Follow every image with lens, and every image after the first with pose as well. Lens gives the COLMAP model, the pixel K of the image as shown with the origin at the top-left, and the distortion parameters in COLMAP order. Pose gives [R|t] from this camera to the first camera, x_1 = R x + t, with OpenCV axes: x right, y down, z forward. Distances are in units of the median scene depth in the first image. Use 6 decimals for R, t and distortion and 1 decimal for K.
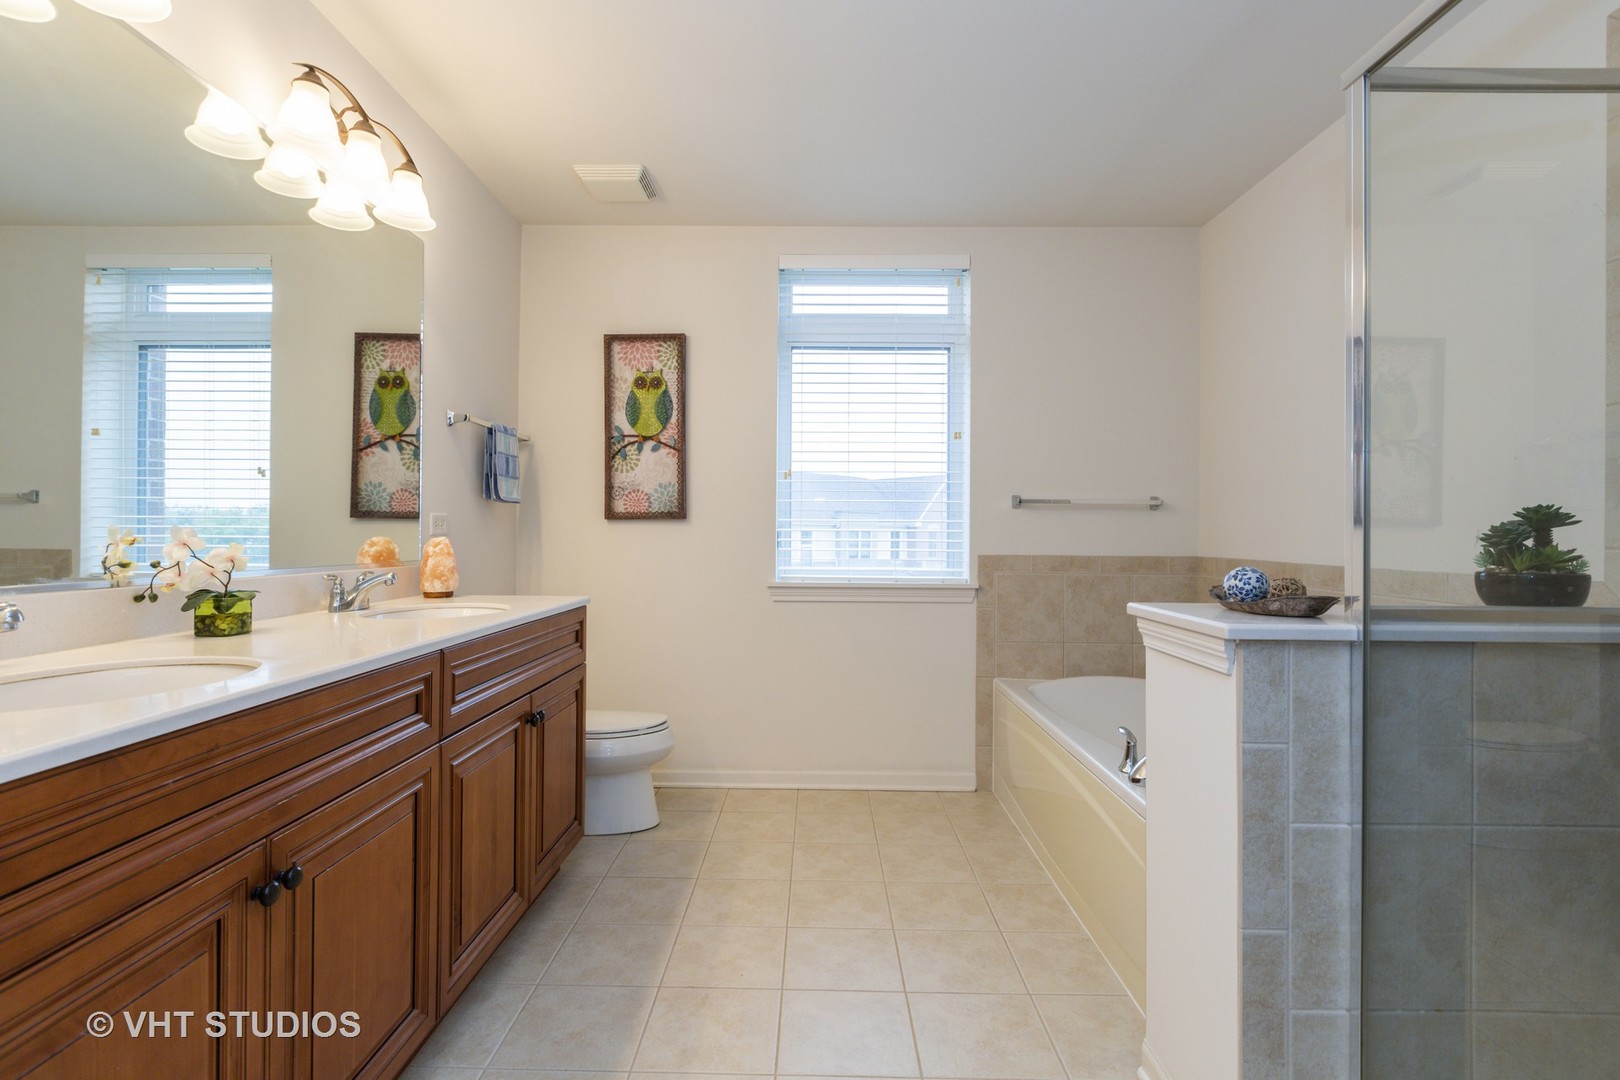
lens RADIAL K [[746.1, 0, 804.3], [0, 746.1, 533.7], [0, 0, 1]] dist [-0.001927, -0.002599]
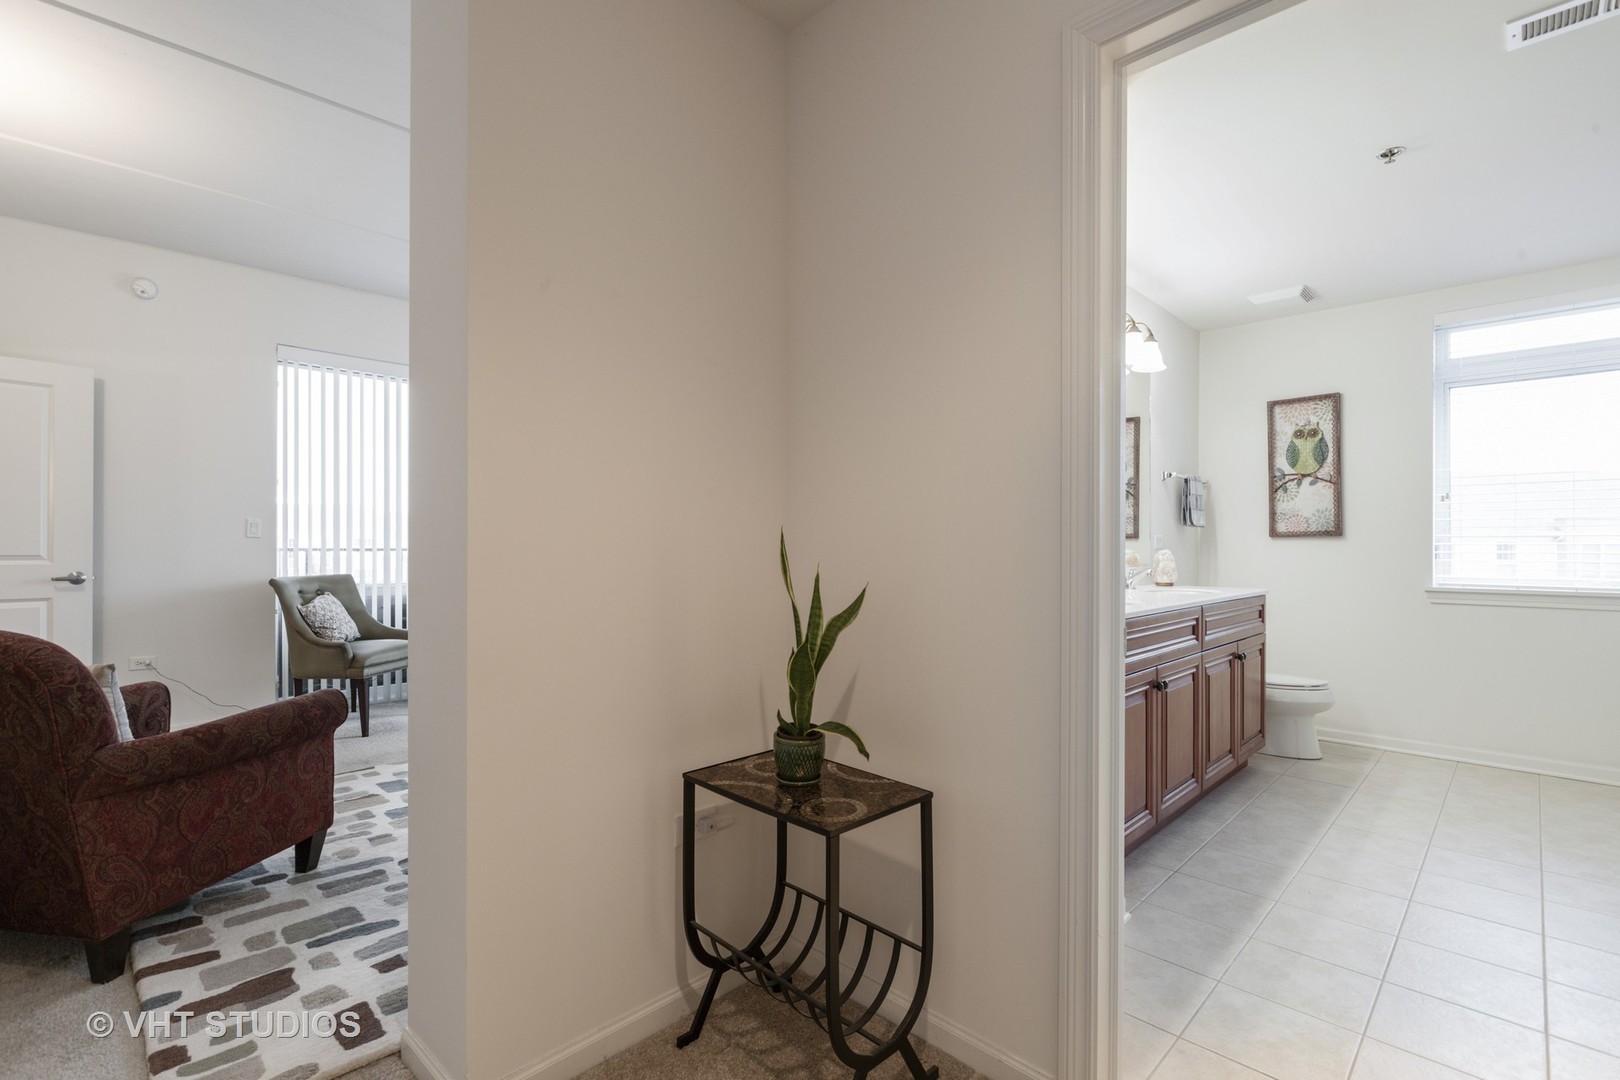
lens RADIAL K [[746.1, 0, 801.3], [0, 746.1, 544.4], [0, 0, 1]] dist [-0.001927, -0.002599]
pose [[0.720889, -0.007479, -0.693010, 0.059791], [0.002528, 0.999963, -0.008161, 0.002934], [0.693046, 0.004131, 0.720882, -0.574916]]
